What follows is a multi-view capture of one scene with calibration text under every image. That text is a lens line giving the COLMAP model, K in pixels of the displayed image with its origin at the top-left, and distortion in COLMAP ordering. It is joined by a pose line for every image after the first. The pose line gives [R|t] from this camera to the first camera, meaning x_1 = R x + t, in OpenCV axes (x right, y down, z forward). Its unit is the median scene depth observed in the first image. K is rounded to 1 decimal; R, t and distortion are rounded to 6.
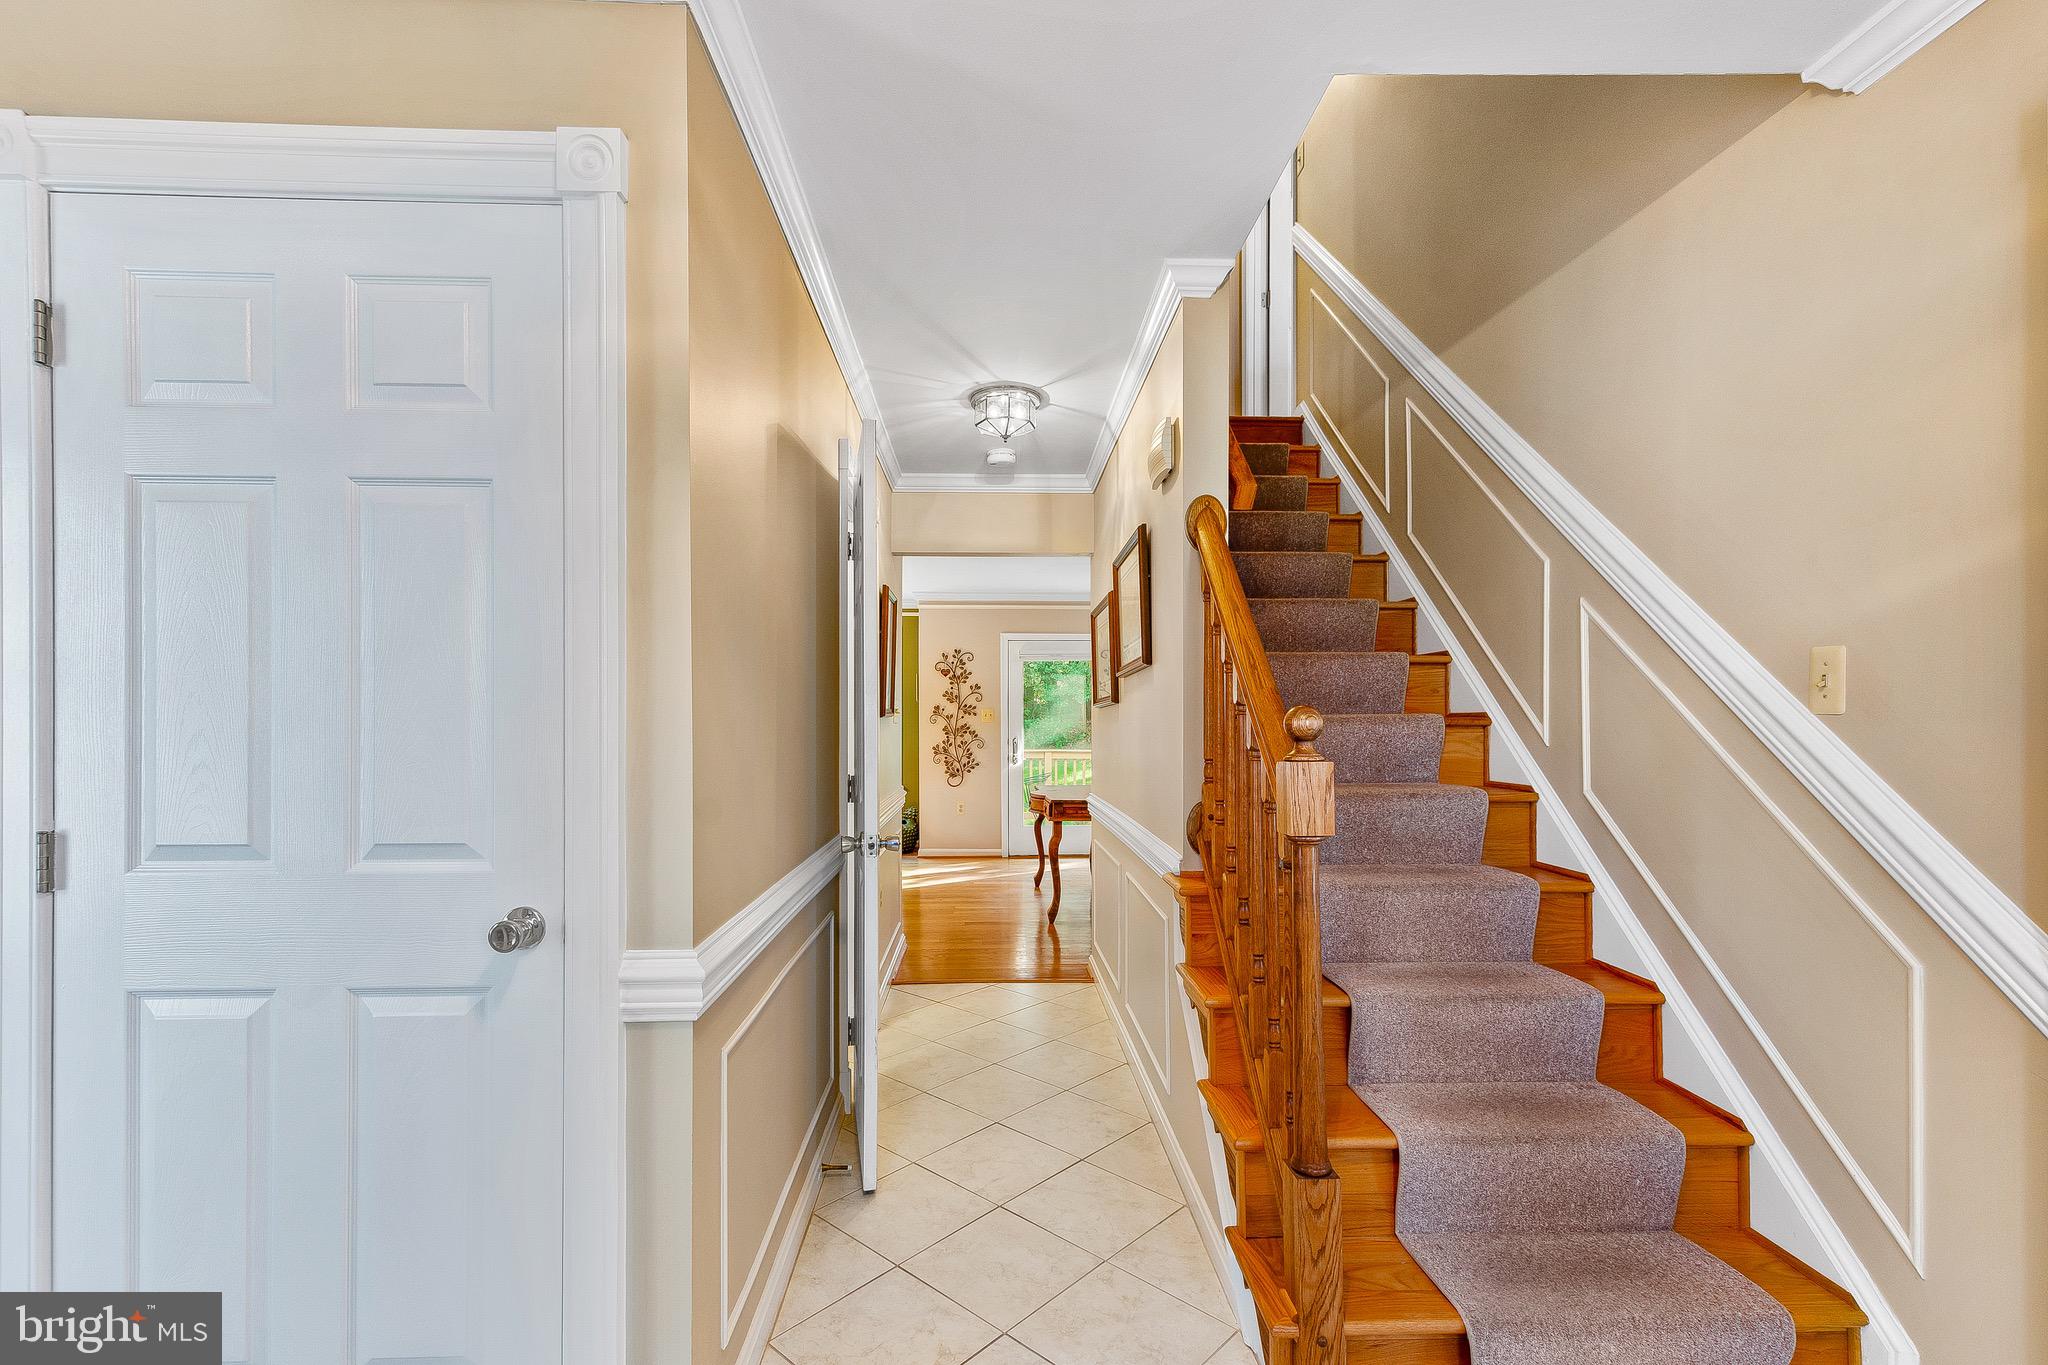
lens RADIAL K [[891.6, 0, 1031.6], [0, 891.6, 719.1], [0, 0, 1]] dist [0.008004, -0.000227]
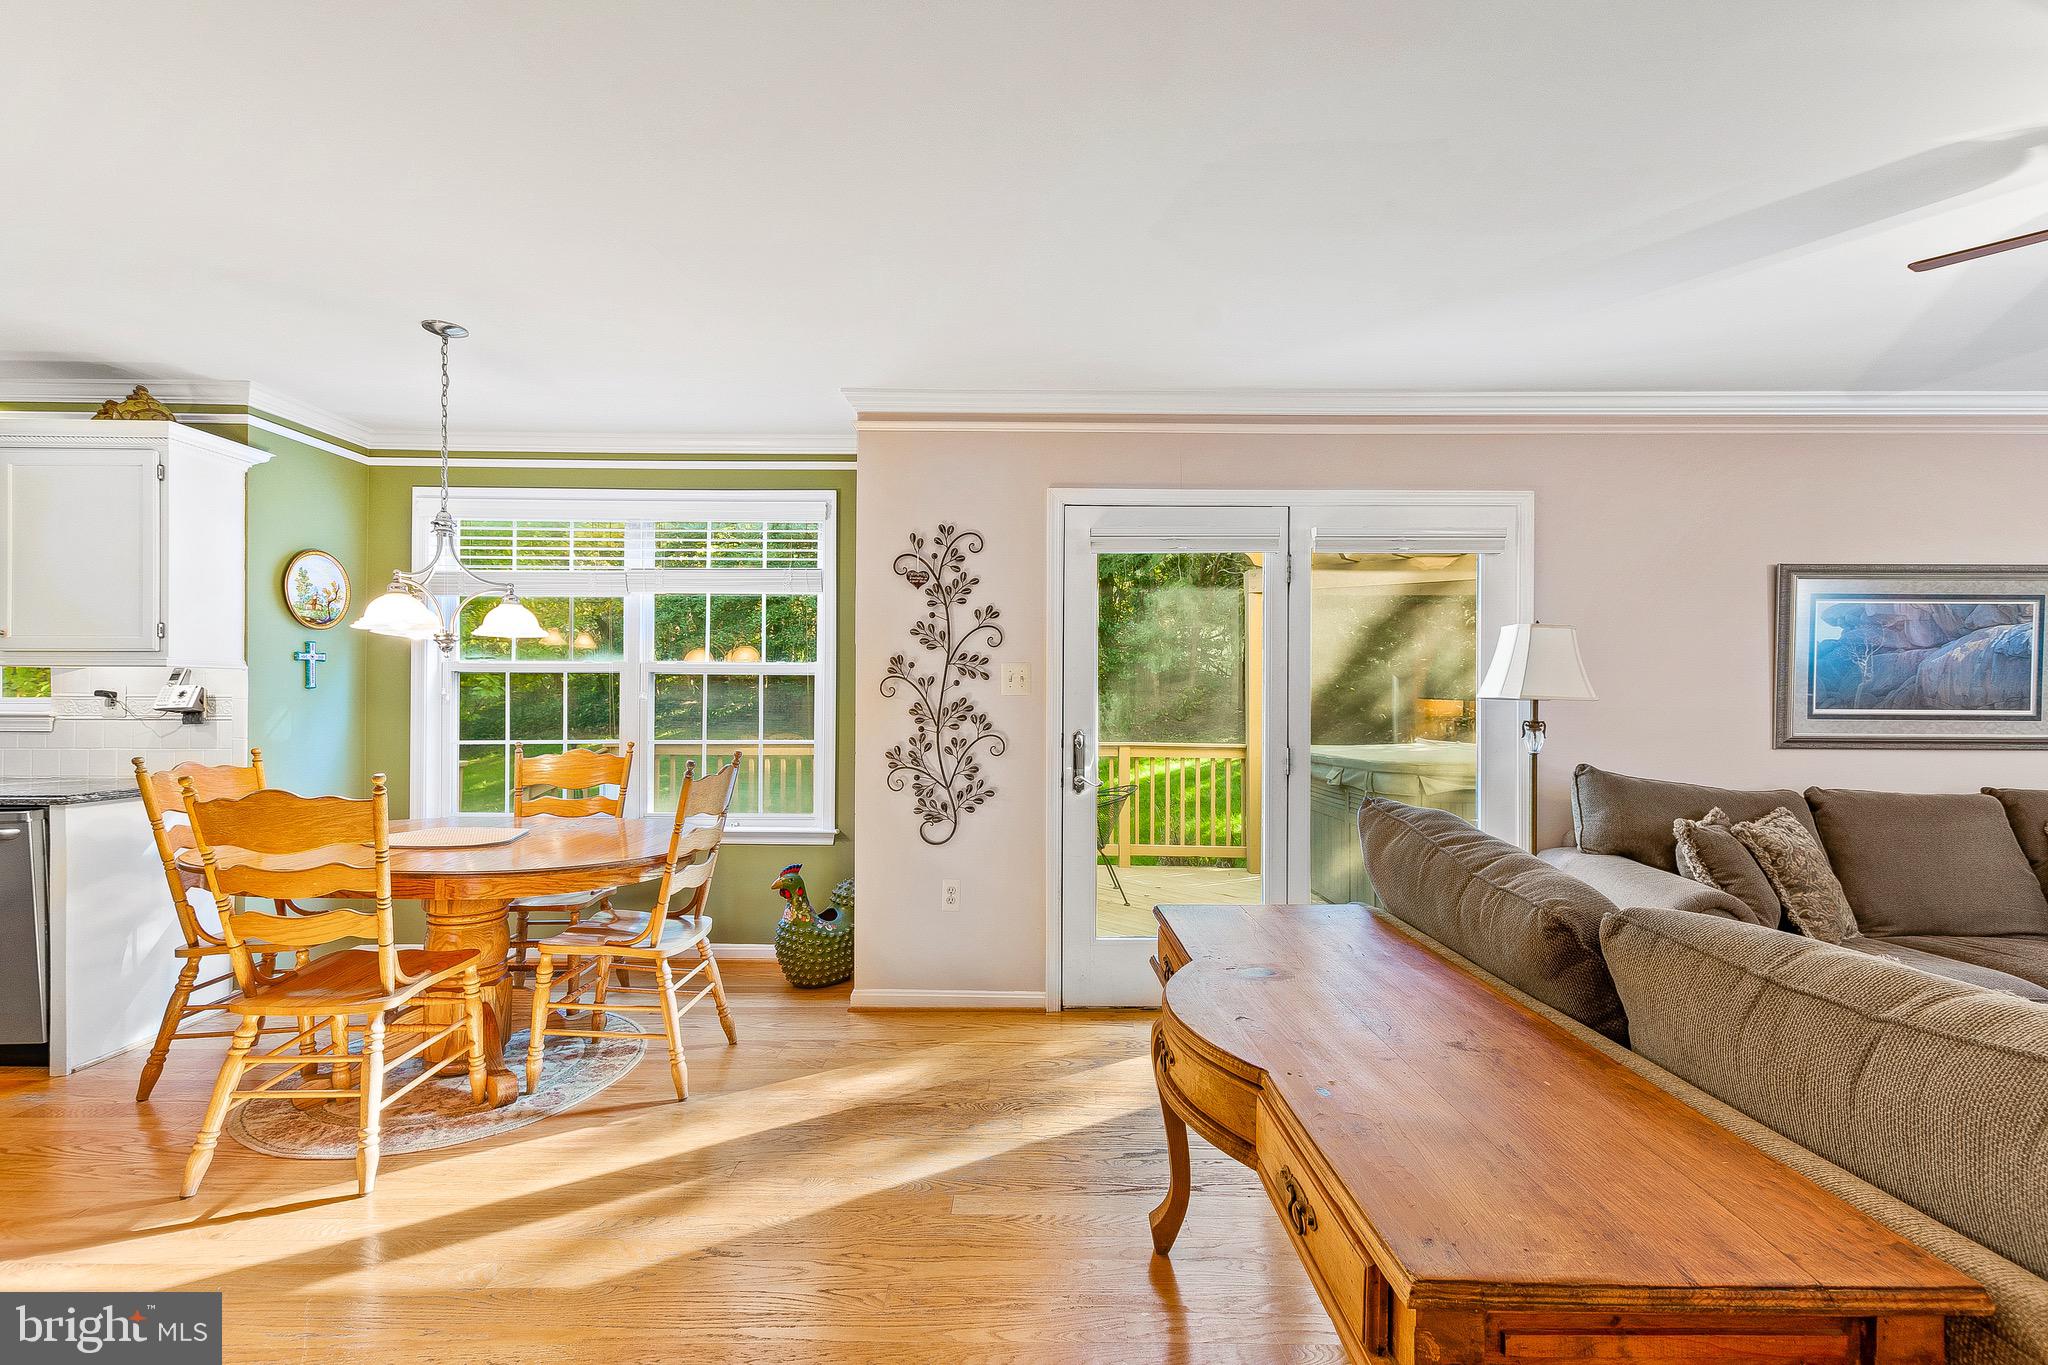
lens RADIAL K [[884.6, 0, 1031.8], [0, 884.6, 687.6], [0, 0, 1]] dist [0.020604, -0.005699]
pose [[0.998824, 0.006546, -0.048031, -0.060951], [-0.006860, 0.999956, -0.006374, 0.007632], [0.047987, 0.006696, 0.998826, 1.688501]]
